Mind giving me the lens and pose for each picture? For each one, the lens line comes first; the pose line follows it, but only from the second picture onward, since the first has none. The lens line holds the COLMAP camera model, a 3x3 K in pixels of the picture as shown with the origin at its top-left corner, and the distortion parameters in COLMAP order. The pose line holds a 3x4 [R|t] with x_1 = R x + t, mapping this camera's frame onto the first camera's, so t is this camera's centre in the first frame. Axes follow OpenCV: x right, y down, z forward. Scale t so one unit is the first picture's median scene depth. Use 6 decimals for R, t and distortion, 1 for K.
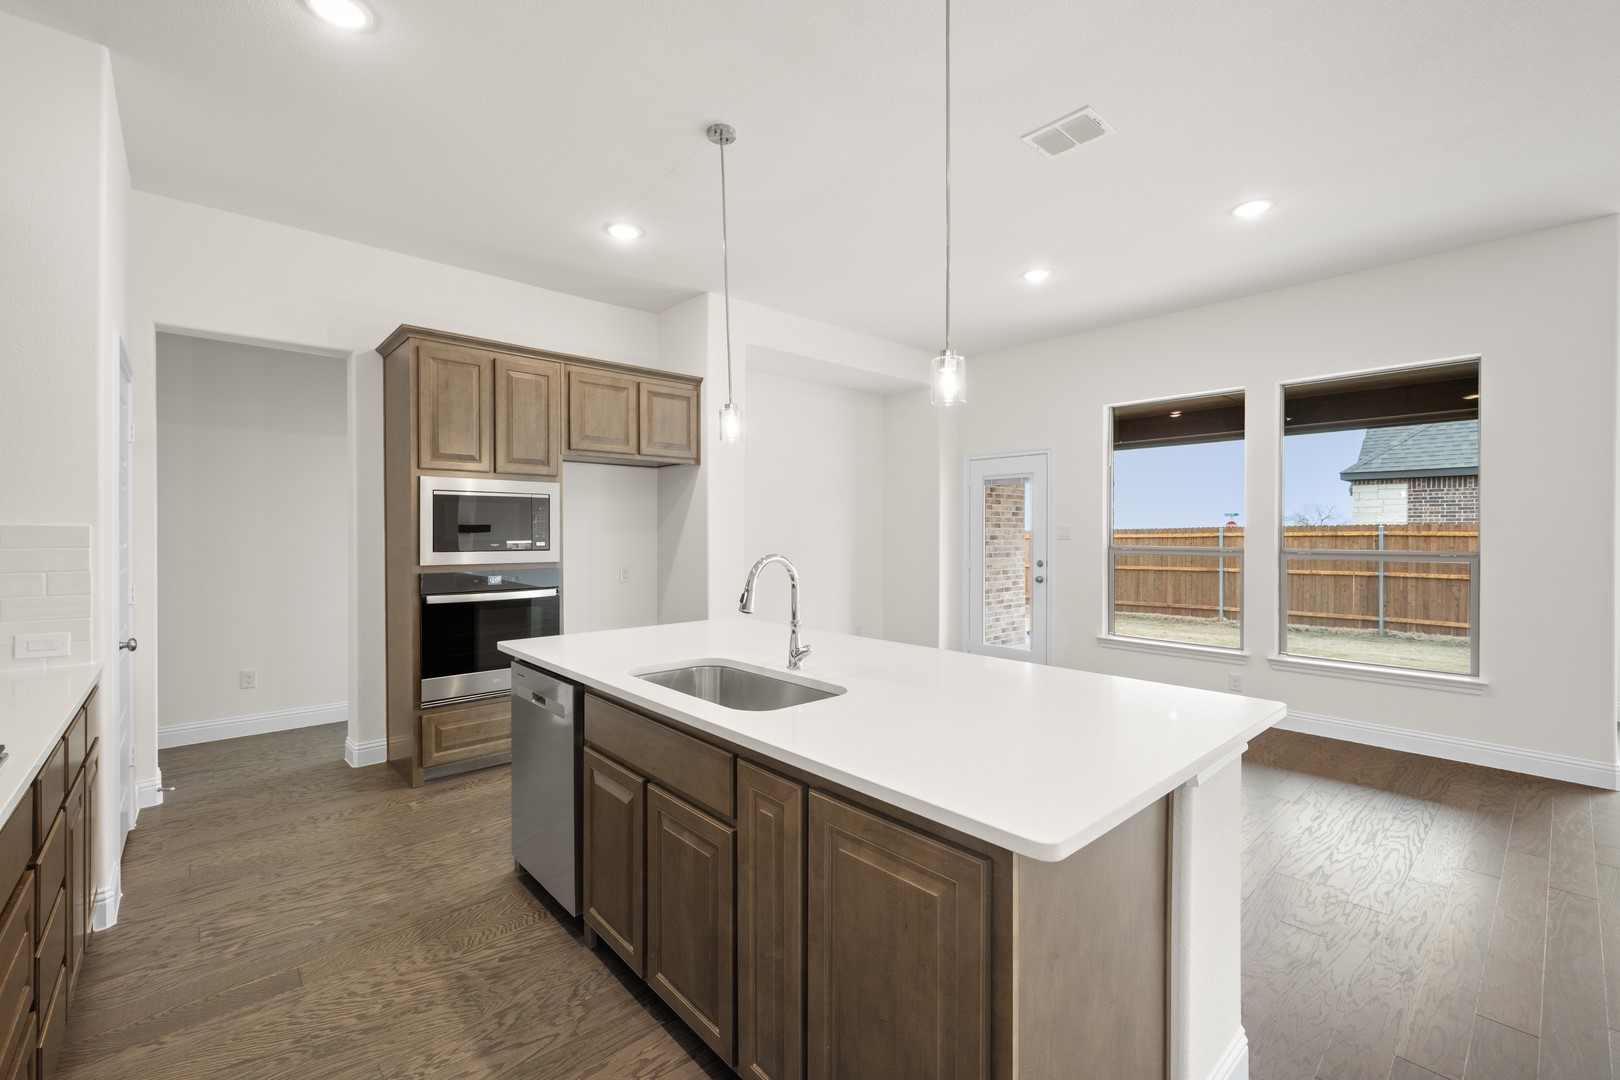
lens RADIAL K [[684.2, 0, 814.6], [0, 684.2, 537.5], [0, 0, 1]] dist [0.003432, -0.002065]
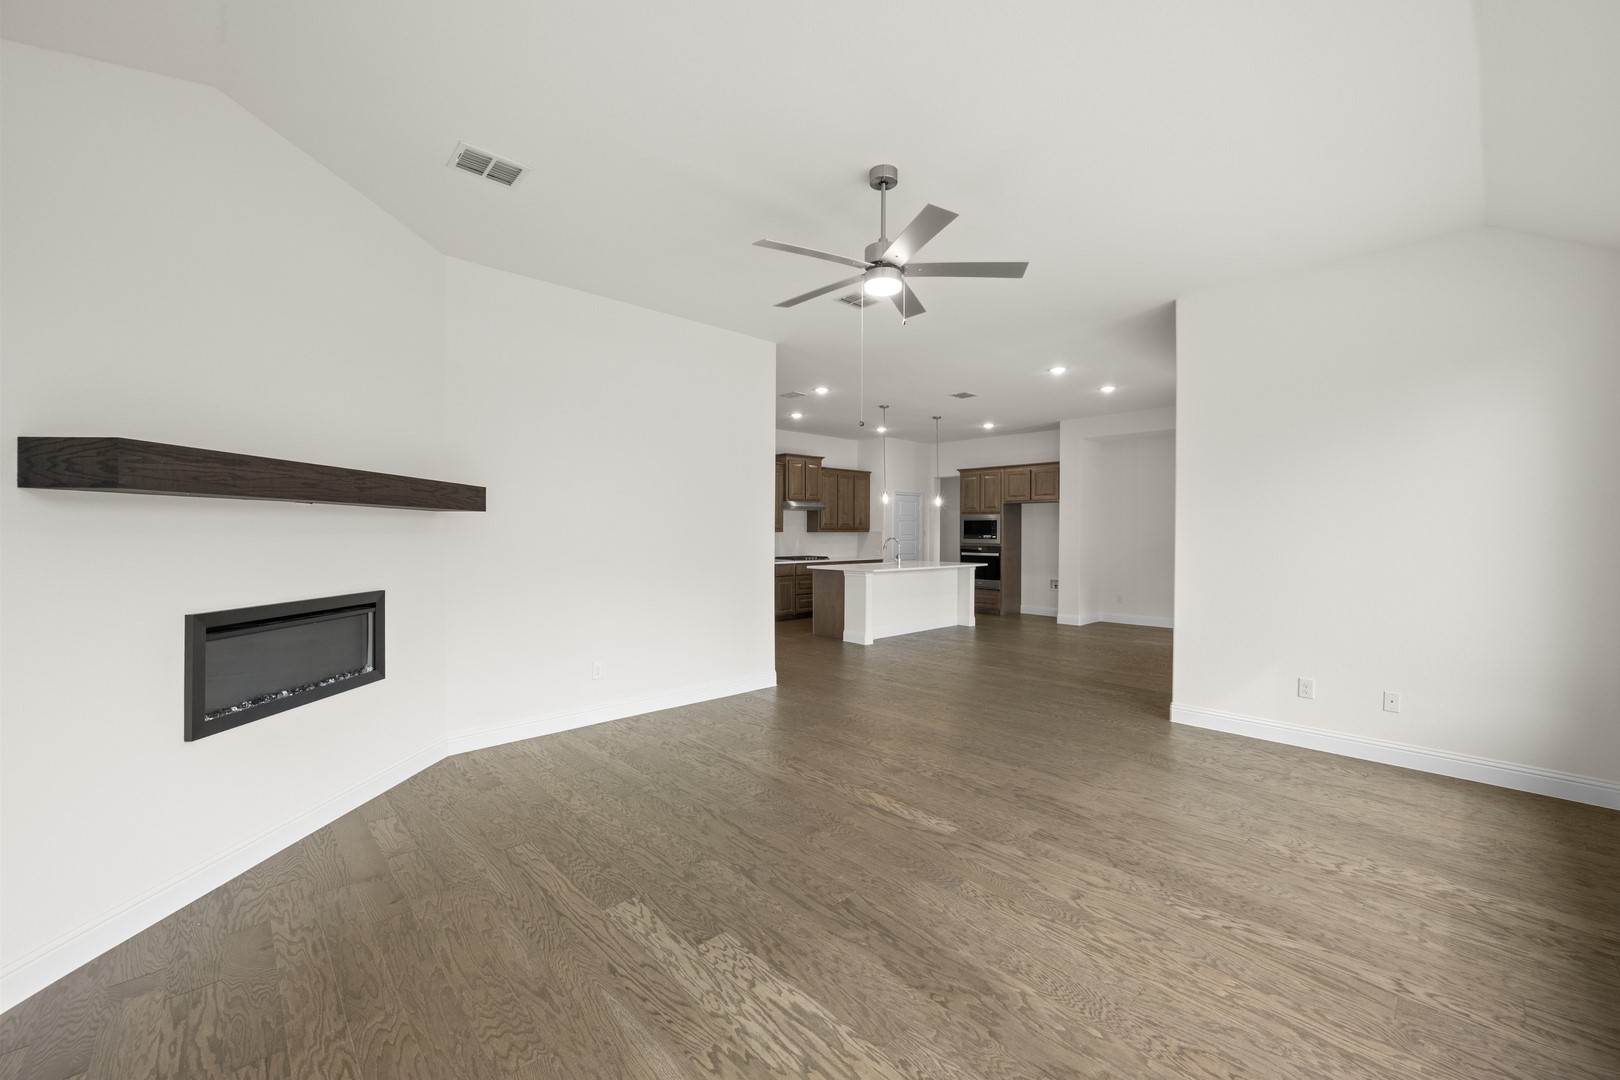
lens RADIAL K [[636.8, 0, 812.4], [0, 636.8, 537.9], [0, 0, 1]] dist [-0.000742, 0.000058]
pose [[0.012276, 0.004714, -0.999914, 2.270999], [-0.011581, 0.999922, 0.004572, 0.011654], [0.999858, 0.011523, 0.012330, 0.244709]]
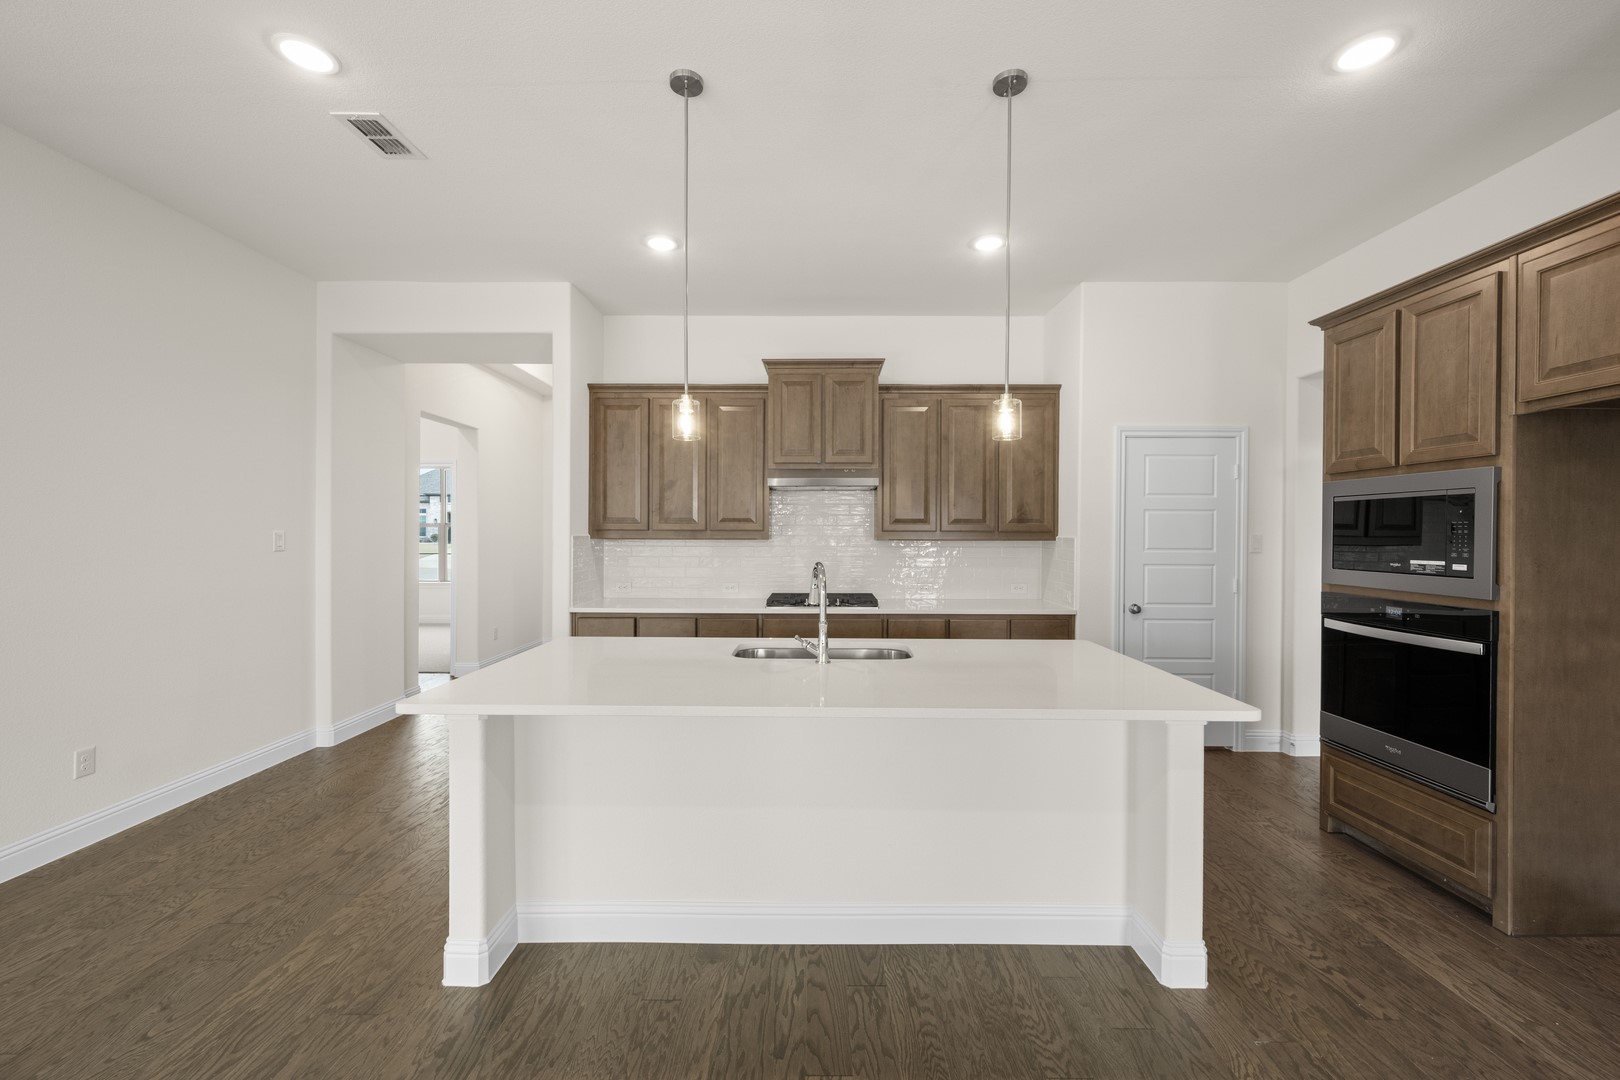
lens RADIAL K [[636.8, 0, 816.0], [0, 636.8, 536.5], [0, 0, 1]] dist [-0.000742, 0.000058]
pose [[-0.674728, 0.000966, -0.738066, 0.453713], [-0.011406, 0.999866, 0.011735, -0.020115], [0.737979, 0.016336, -0.674626, 1.002704]]
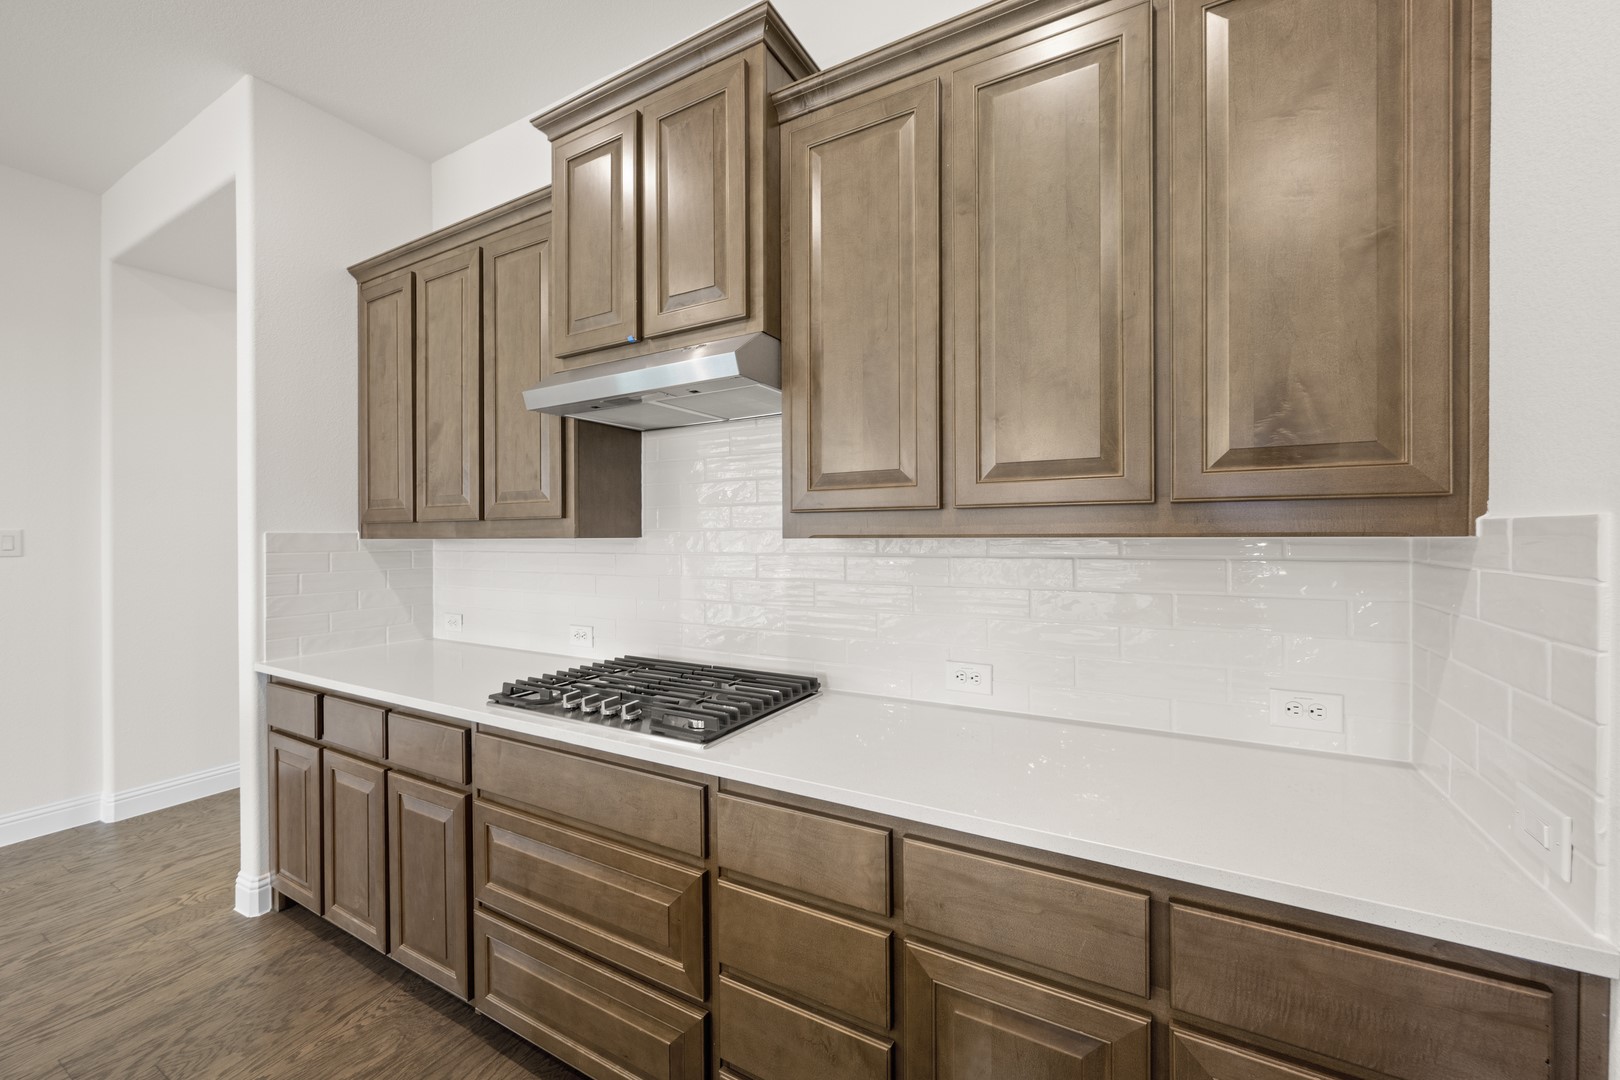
lens RADIAL K [[636.8, 0, 817.3], [0, 636.8, 537.0], [0, 0, 1]] dist [-0.000742, 0.000058]
pose [[-0.948331, 0.009455, -0.317142, -0.366990], [0.003919, 0.999829, 0.018088, -0.008994], [0.317259, 0.015910, -0.948205, 0.700525]]
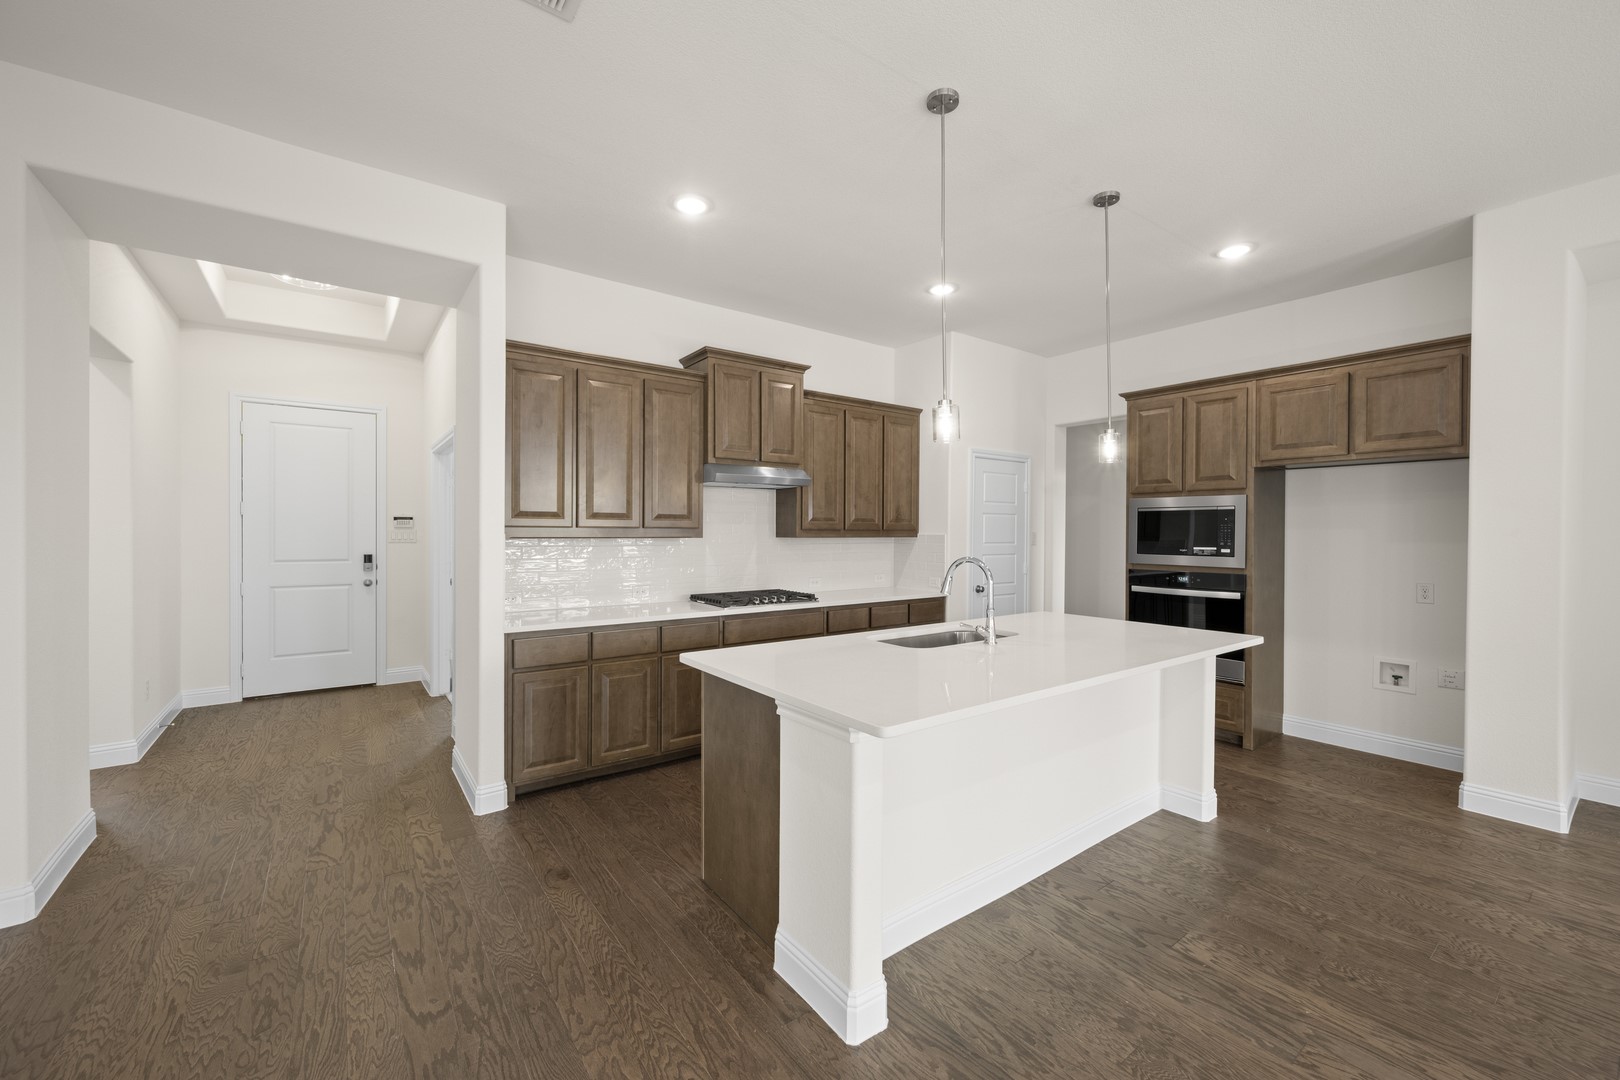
lens RADIAL K [[636.8, 0, 816.3], [0, 636.8, 534.6], [0, 0, 1]] dist [-0.000742, 0.000058]
pose [[-0.094118, 0.003355, -0.995555, 0.726879], [-0.014152, 0.999889, 0.004708, -0.013102], [0.995460, 0.014533, -0.094060, 0.454676]]
